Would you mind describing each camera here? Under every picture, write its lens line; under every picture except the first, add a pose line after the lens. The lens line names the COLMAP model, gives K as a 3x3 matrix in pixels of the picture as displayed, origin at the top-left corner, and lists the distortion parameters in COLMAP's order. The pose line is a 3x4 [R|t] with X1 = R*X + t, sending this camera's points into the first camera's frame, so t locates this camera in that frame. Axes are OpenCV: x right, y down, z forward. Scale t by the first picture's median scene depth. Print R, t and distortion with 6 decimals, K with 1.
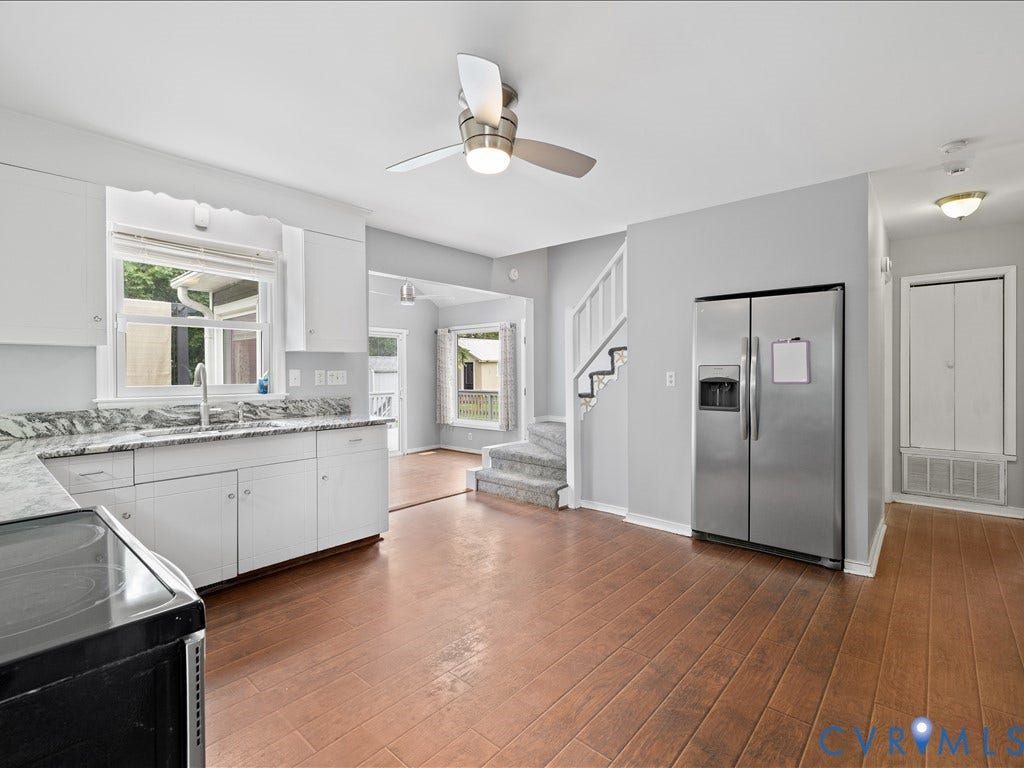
lens RADIAL K [[486.5, 0, 513.9], [0, 486.5, 373.8], [0, 0, 1]] dist [0.002809, 0.000435]
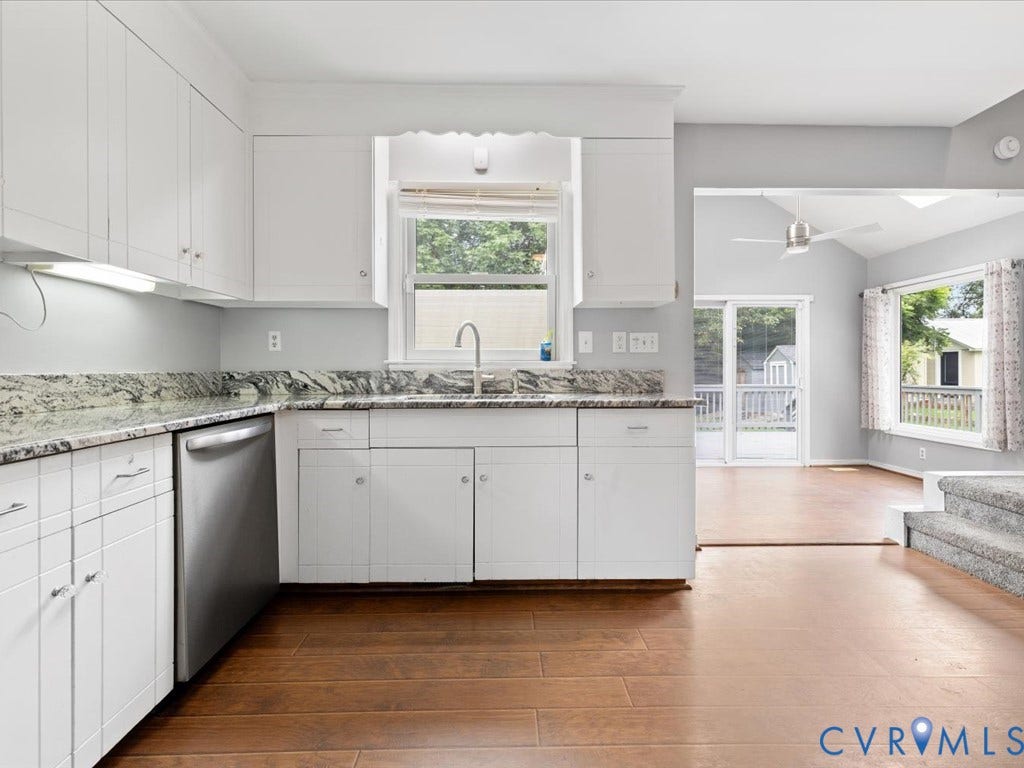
lens RADIAL K [[491.4, 0, 511.7], [0, 491.4, 370.9], [0, 0, 1]] dist [0.000789, -0.000379]
pose [[0.673448, 0.005135, -0.739217, 0.051636], [-0.006204, 0.999980, 0.001295, 0.057138], [0.739208, 0.003714, 0.673467, 0.408918]]
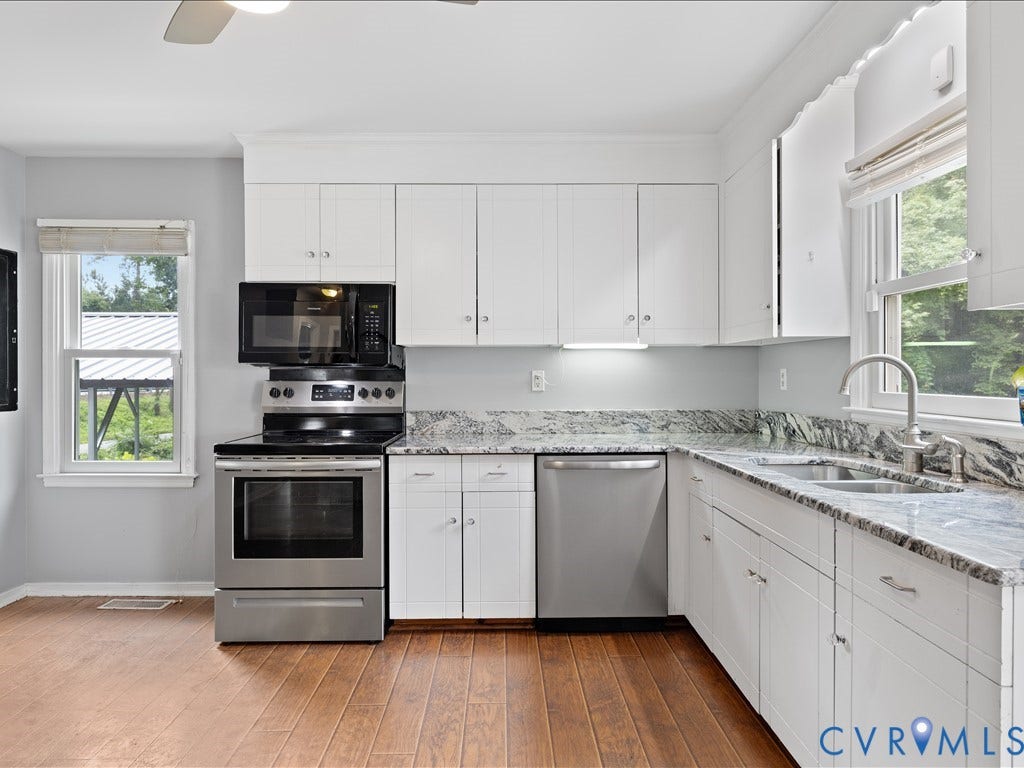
lens RADIAL K [[615.9, 0, 512.0], [0, 615.9, 384.0], [0, 0, 1]] dist [-0.001051, -0.001141]
pose [[-0.743092, 0.014773, -0.669026, 0.122182], [-0.000149, 0.999753, 0.022242, -0.002875], [0.669189, 0.016627, -0.742906, 1.090208]]
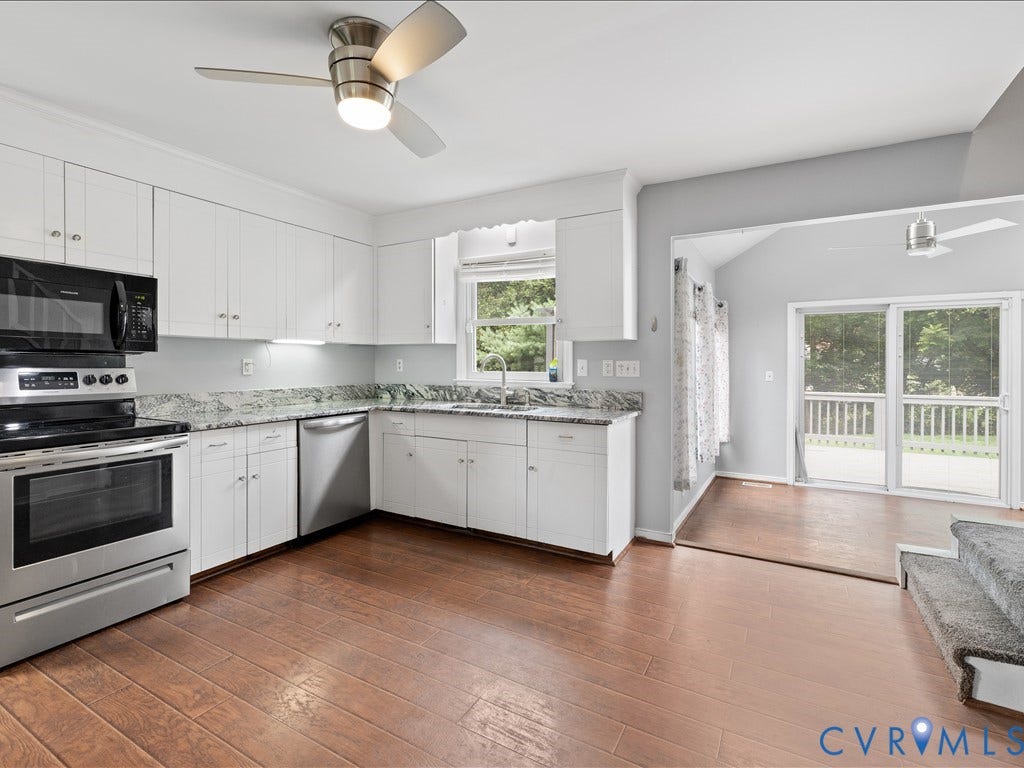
lens RADIAL K [[497.3, 0, 504.0], [0, 497.3, 365.7], [0, 0, 1]] dist [-0.000025, -0.000279]
pose [[0.192927, 0.011560, -0.981145, 0.542848], [-0.011334, 0.999890, 0.009552, -0.003891], [0.981148, 0.009277, 0.193037, 0.684646]]
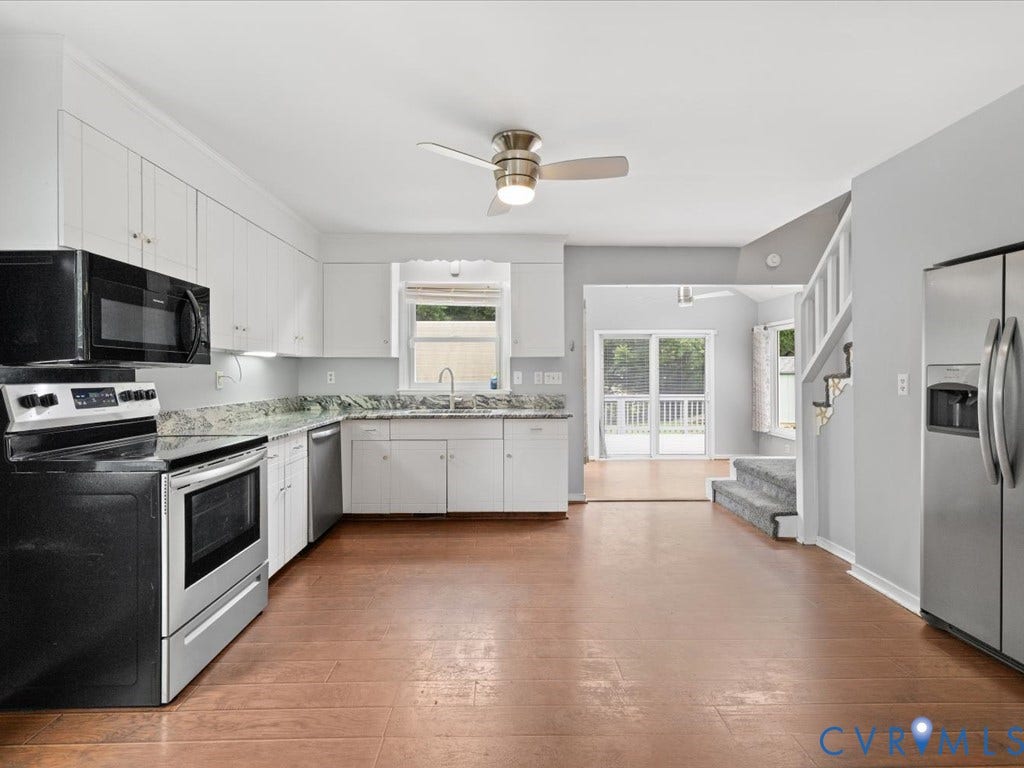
lens RADIAL K [[491.4, 0, 511.7], [0, 491.4, 370.9], [0, 0, 1]] dist [0.000789, -0.000379]
pose [[0.673066, -0.000922, -0.739582, 0.525772], [-0.006153, 0.999958, -0.006846, -0.000732], [0.739557, 0.009159, 0.673031, 0.121865]]
